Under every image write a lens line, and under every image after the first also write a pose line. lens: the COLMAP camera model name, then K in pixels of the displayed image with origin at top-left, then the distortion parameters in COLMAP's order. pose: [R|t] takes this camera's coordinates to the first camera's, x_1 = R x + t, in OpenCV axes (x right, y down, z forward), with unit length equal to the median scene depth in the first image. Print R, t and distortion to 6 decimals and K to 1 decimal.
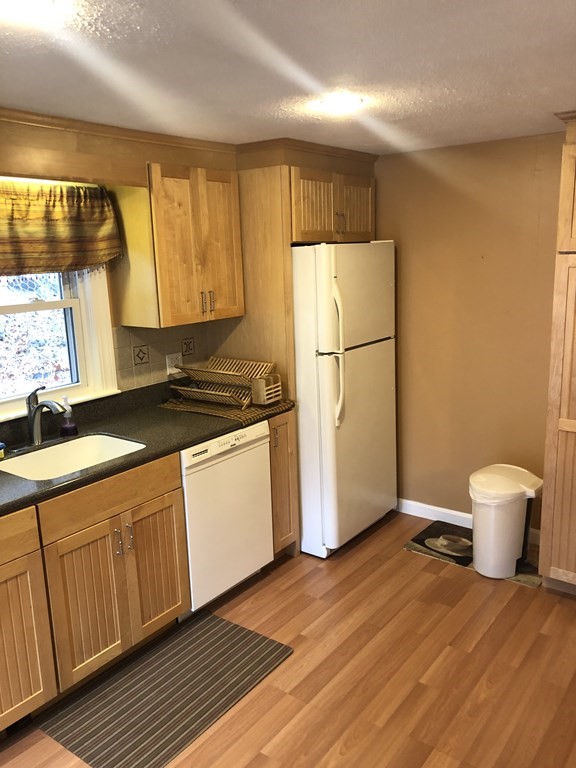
lens RADIAL K [[622.9, 0, 283.2], [0, 622.9, 381.9], [0, 0, 1]] dist [-0.002355, -0.005564]
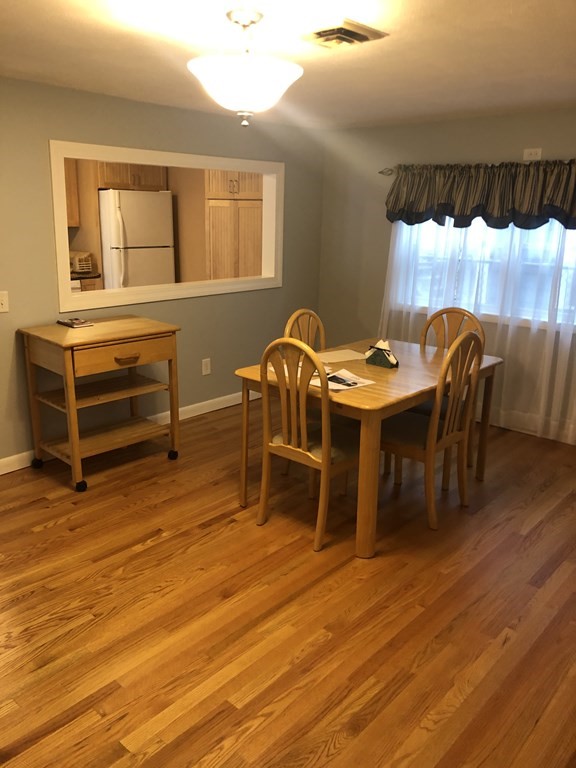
lens RADIAL K [[622.9, 0, 283.2], [0, 622.9, 381.9], [0, 0, 1]] dist [-0.002355, -0.005564]
pose [[0.994663, 0.074252, -0.071642, 0.733134], [-0.069047, 0.994969, 0.072589, 0.183617], [0.076671, -0.067255, 0.994786, -0.867883]]
